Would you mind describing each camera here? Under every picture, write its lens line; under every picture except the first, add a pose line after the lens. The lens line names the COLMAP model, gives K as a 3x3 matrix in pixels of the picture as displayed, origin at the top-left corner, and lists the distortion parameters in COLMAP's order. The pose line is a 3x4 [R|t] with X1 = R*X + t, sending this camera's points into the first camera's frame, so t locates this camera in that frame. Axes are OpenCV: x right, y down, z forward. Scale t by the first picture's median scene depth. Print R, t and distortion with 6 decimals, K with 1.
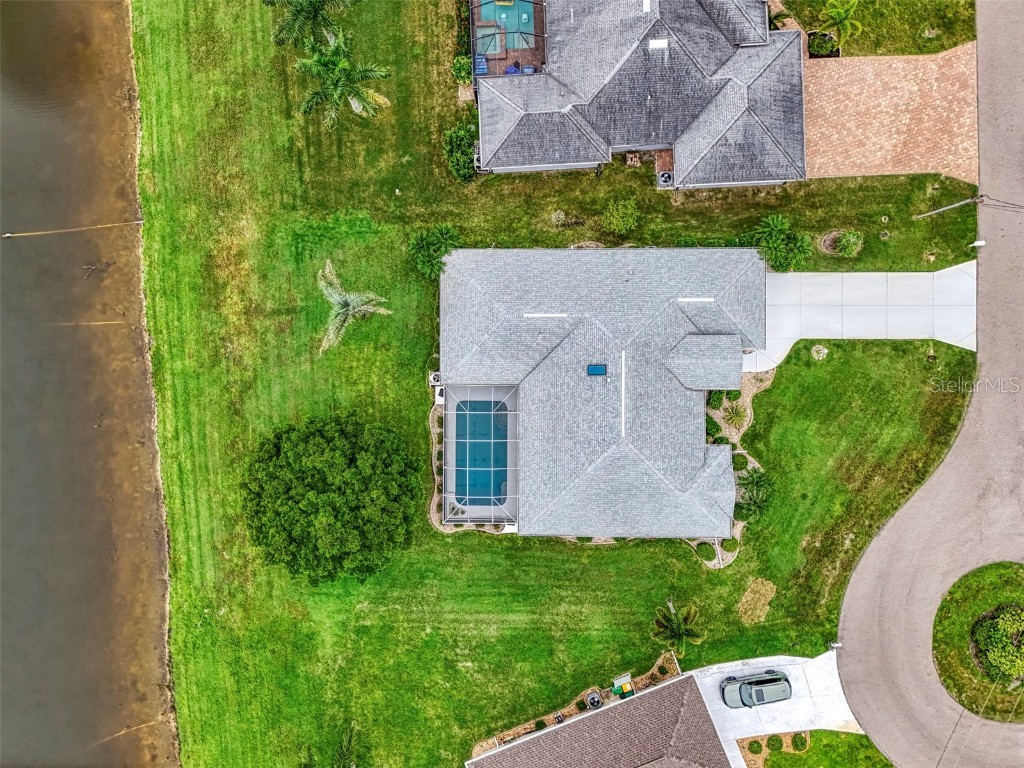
lens RADIAL K [[765.3, 0, 512.0], [0, 765.3, 384.0], [0, 0, 1]] dist [0.059483, -0.067328]
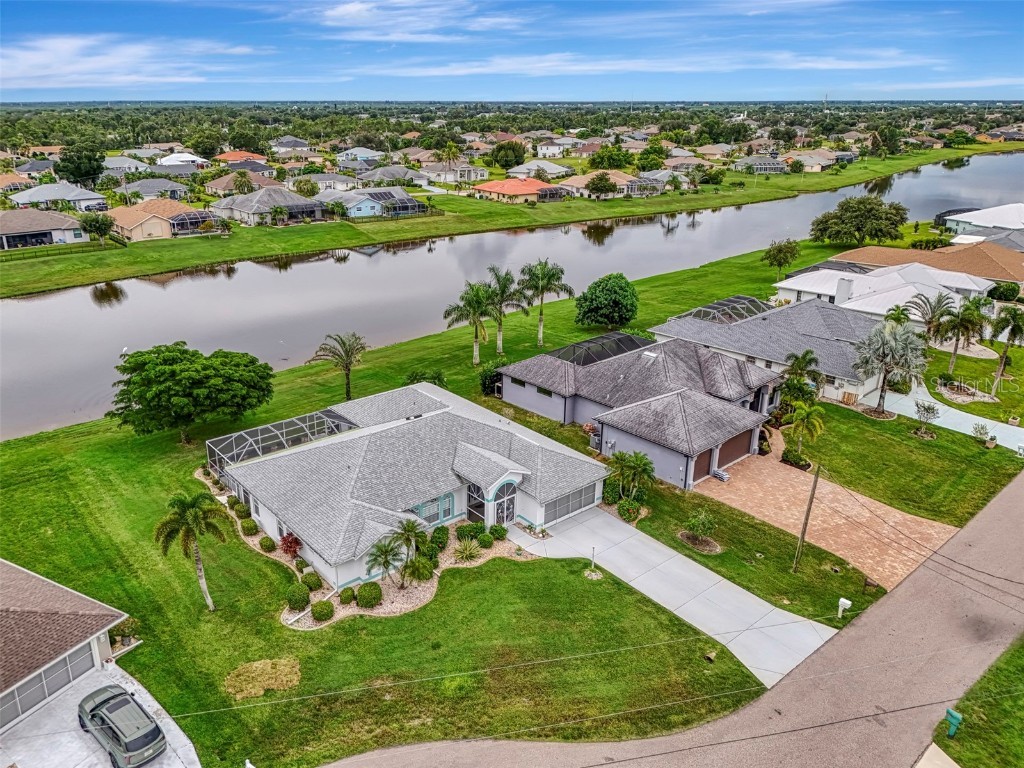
lens RADIAL K [[765.3, 0, 512.0], [0, 765.3, 384.0], [0, 0, 1]] dist [0.059483, -0.067328]
pose [[0.655736, 0.291803, -0.696320, 0.836010], [-0.754673, 0.226584, -0.615734, 0.466239], [-0.021898, 0.929253, 0.368795, 0.523714]]
